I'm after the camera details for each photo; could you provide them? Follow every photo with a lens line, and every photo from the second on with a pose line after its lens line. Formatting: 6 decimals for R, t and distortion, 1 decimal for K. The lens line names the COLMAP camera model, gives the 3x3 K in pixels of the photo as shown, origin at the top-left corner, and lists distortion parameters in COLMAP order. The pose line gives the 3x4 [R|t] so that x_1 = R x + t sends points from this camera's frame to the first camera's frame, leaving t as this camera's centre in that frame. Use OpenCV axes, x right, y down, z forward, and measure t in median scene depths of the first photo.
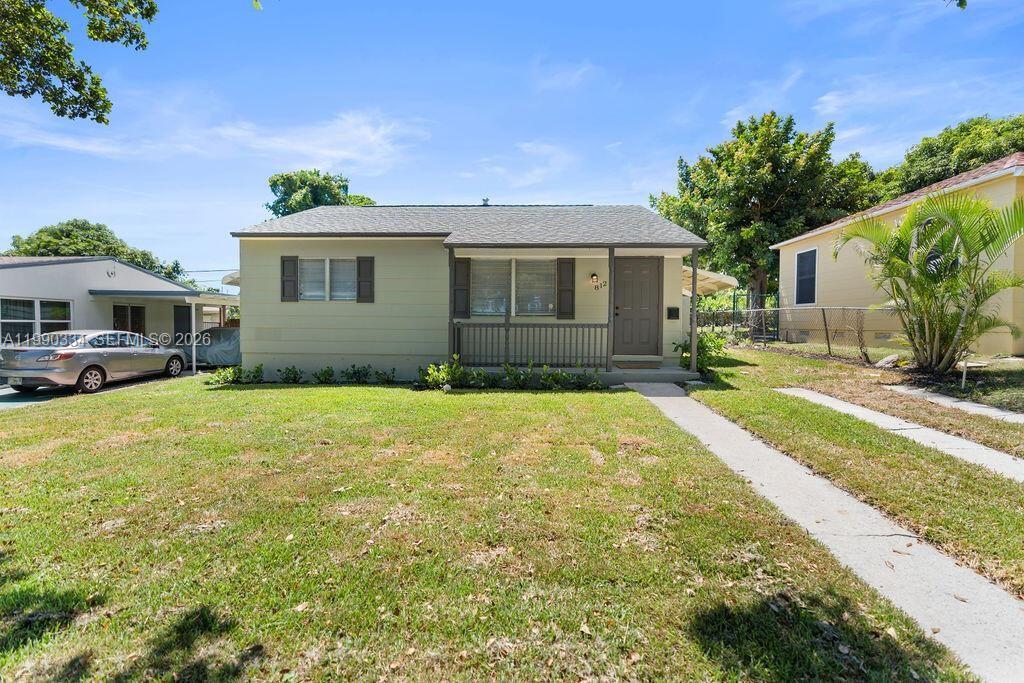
lens RADIAL K [[465.4, 0, 511.0], [0, 465.4, 338.0], [0, 0, 1]] dist [-0.013243, 0.004629]
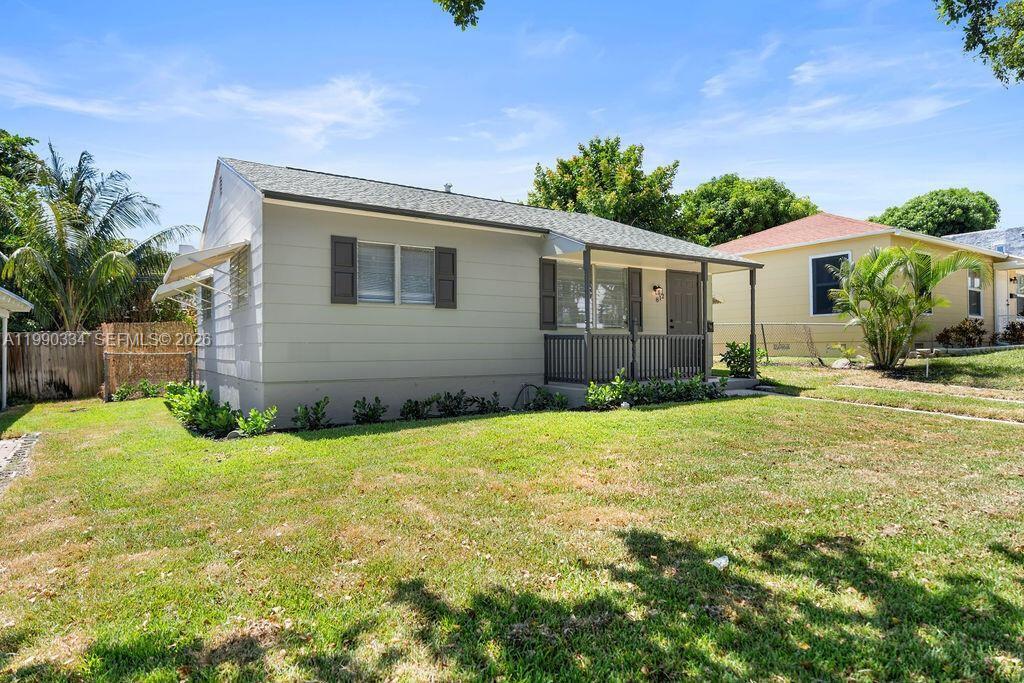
lens RADIAL K [[563.5, 0, 510.3], [0, 563.5, 340.1], [0, 0, 1]] dist [0.003680, 0.000105]
pose [[0.816864, -0.005332, 0.576805, -0.759683], [0.023512, 0.999434, -0.024060, -0.000159], [-0.576350, 0.033215, 0.816528, 0.195155]]
